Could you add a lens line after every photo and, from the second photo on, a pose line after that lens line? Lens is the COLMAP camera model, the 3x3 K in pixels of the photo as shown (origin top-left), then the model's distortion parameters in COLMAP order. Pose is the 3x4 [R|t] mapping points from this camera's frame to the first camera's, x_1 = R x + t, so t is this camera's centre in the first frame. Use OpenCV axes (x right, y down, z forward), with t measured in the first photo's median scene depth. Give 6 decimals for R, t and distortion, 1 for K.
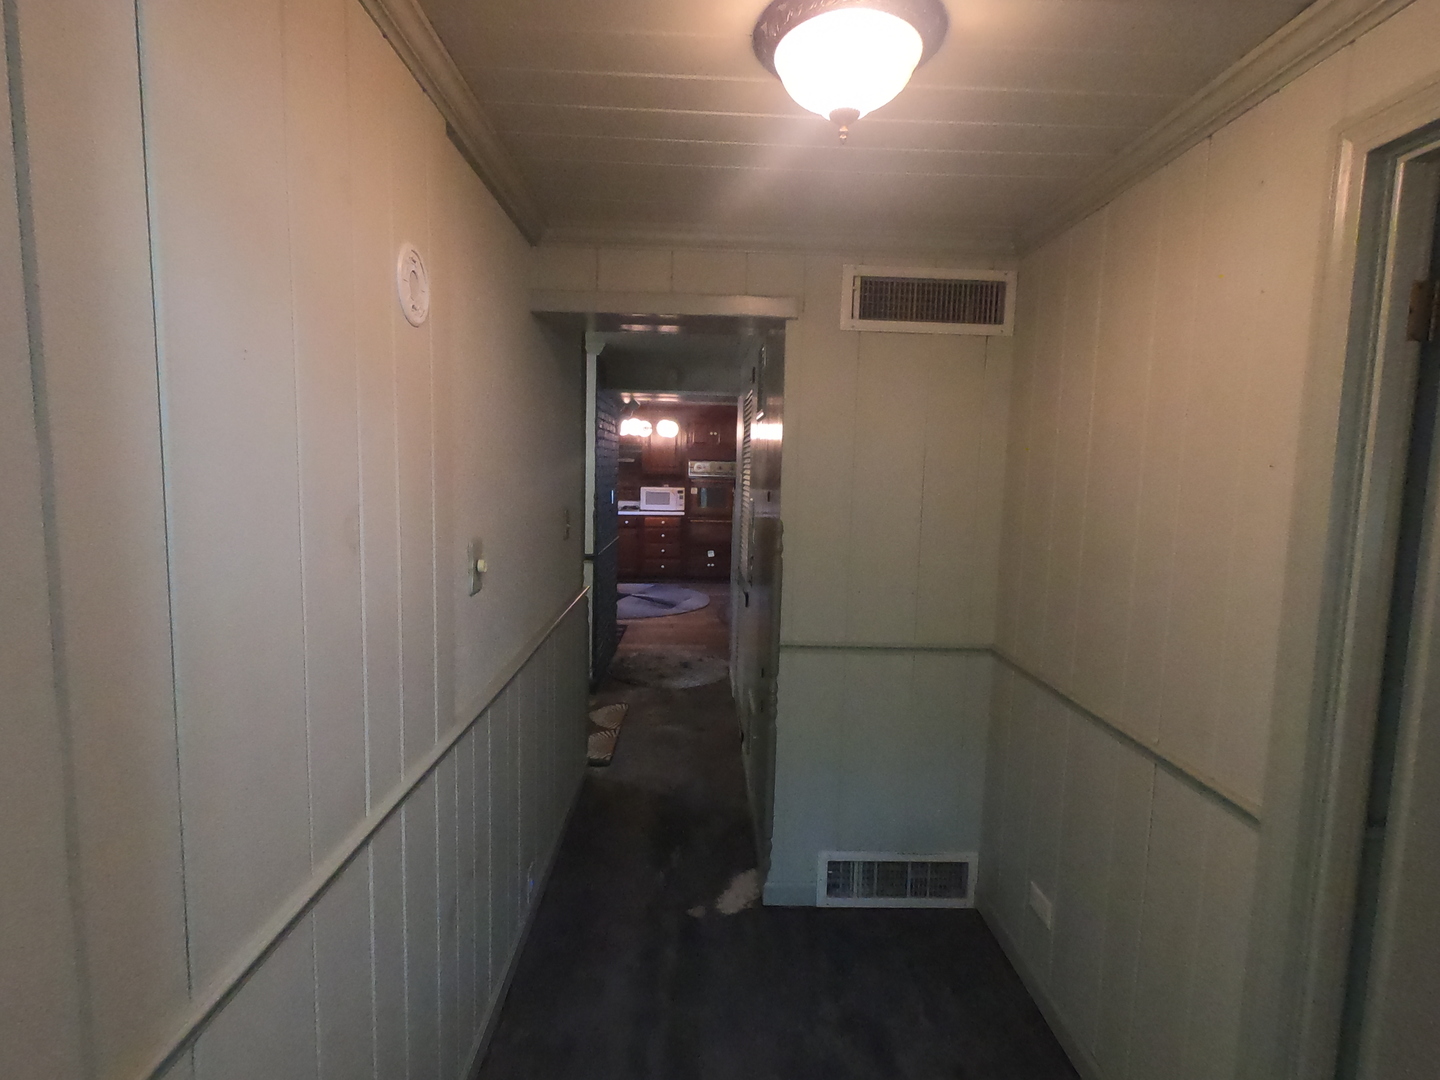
lens RADIAL K [[688.6, 0, 717.2], [0, 688.6, 534.0], [0, 0, 1]] dist [0.000308, 0.000029]
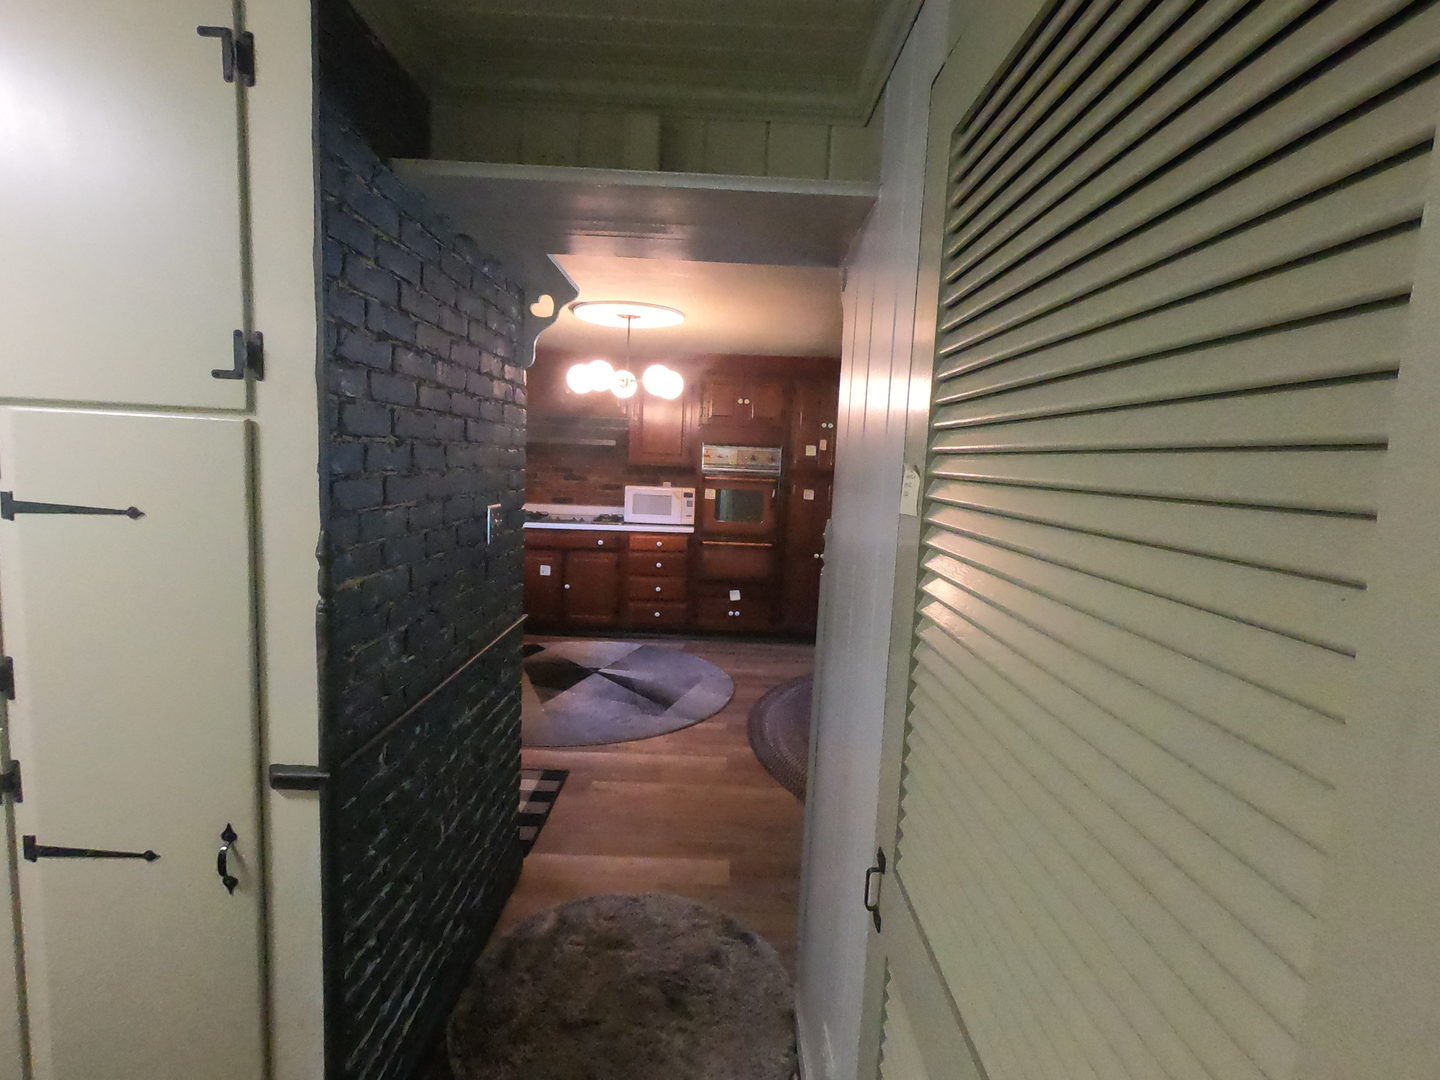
lens RADIAL K [[688.6, 0, 724.4], [0, 688.6, 541.6], [0, 0, 1]] dist [0.000308, 0.000029]
pose [[0.999717, 0.019812, -0.013206, -0.011286], [-0.019548, 0.999613, 0.019805, -0.032078], [0.013594, -0.019541, 0.999717, 0.375416]]
